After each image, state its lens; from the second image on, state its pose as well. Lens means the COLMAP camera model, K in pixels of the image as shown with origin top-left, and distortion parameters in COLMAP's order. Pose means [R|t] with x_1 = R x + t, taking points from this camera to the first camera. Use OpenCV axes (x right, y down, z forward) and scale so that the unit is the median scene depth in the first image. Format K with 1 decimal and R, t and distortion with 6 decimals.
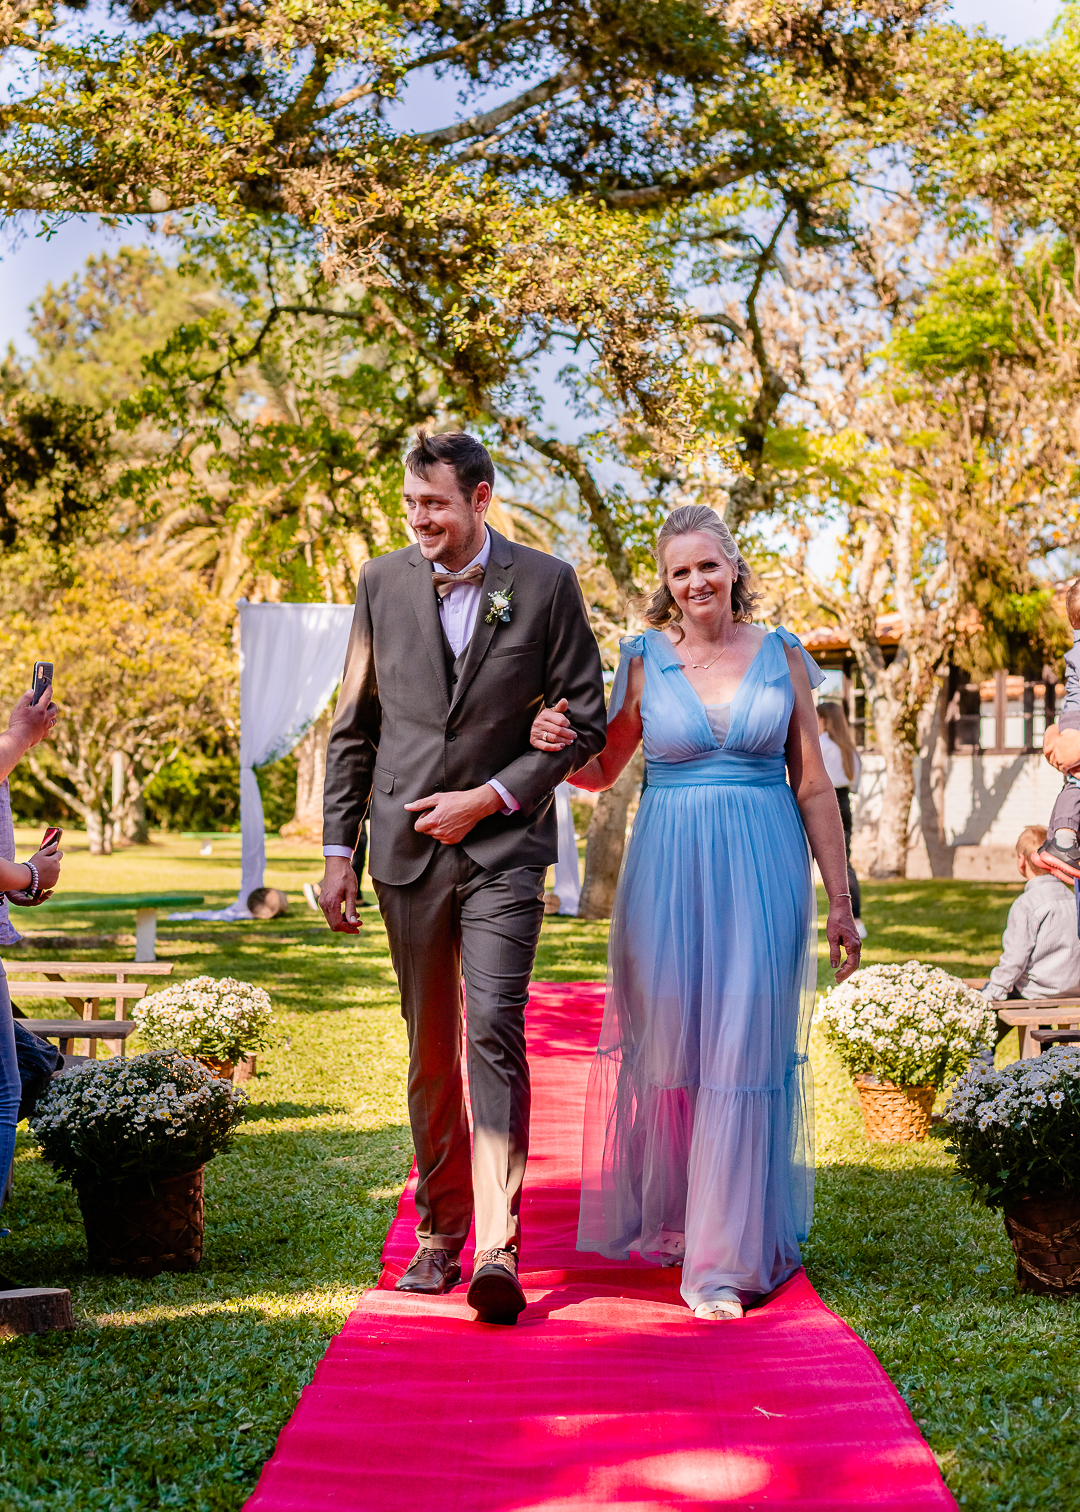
lens RADIAL K [[4289.3, 0, 540.0], [0, 4289.3, 756.0], [0, 0, 1]] dist [0.178732, -0.307326]
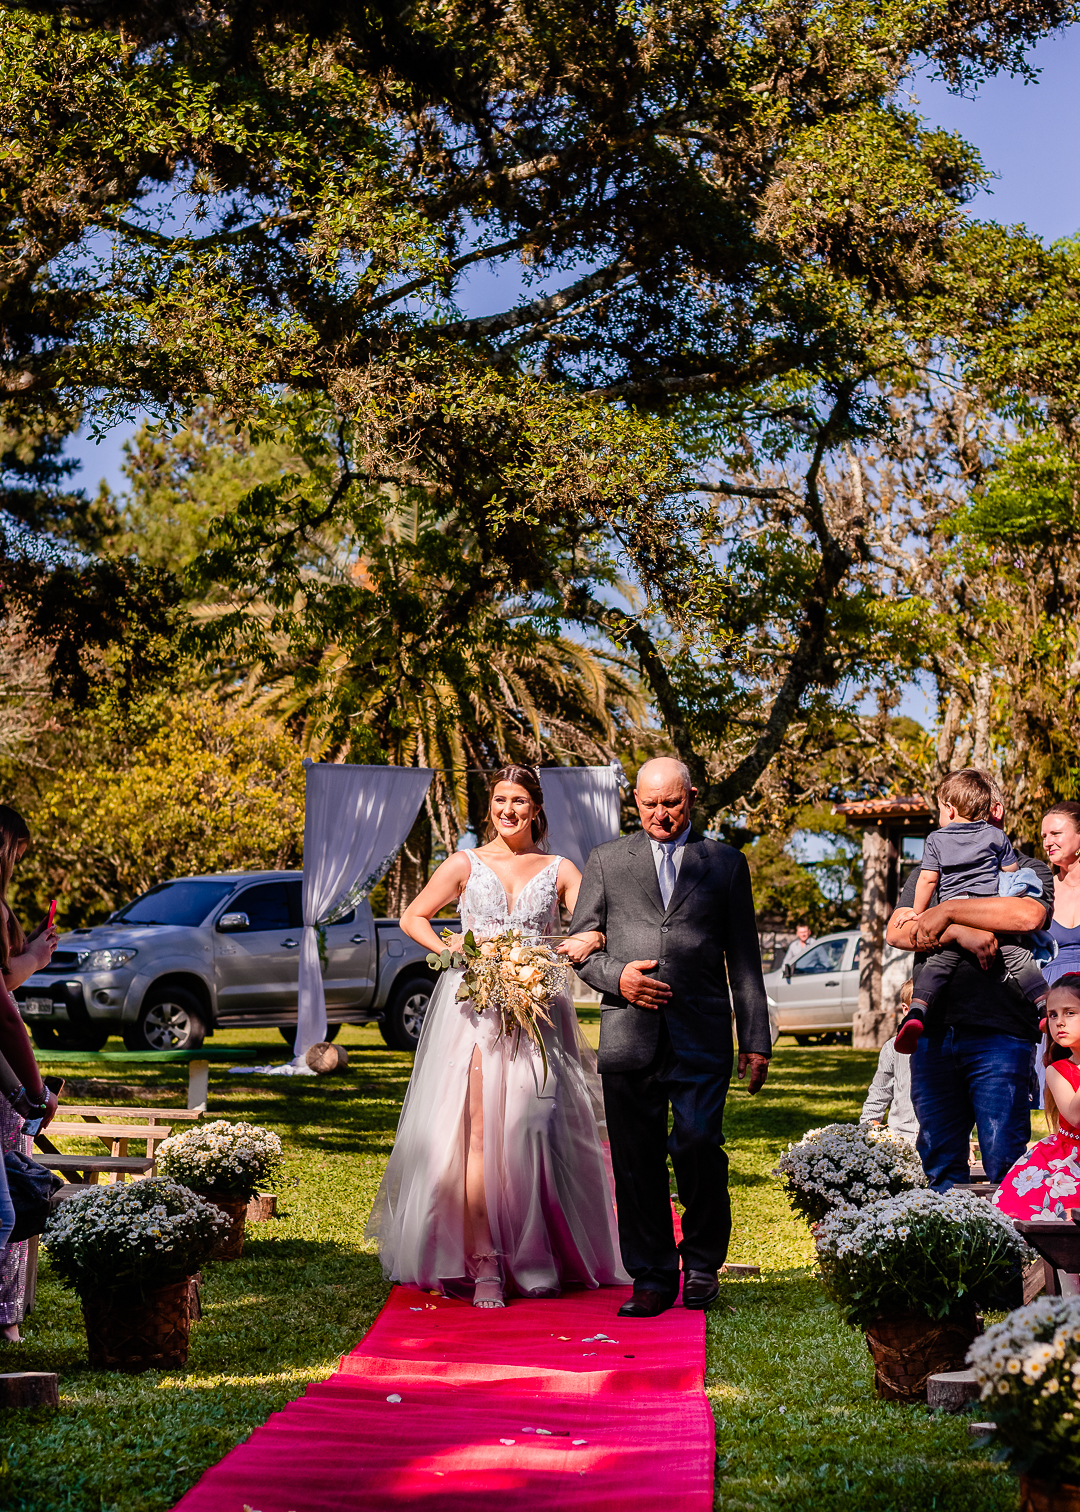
lens RADIAL K [[4705.3, 0, 540.0], [0, 4705.3, 756.0], [0, 0, 1]] dist [0.044325, 2.024385]
pose [[0.999202, 0.021164, -0.033878, 0.032058], [-0.022252, 0.999238, -0.032081, -0.003512], [0.033173, 0.032810, 0.998911, -0.151659]]
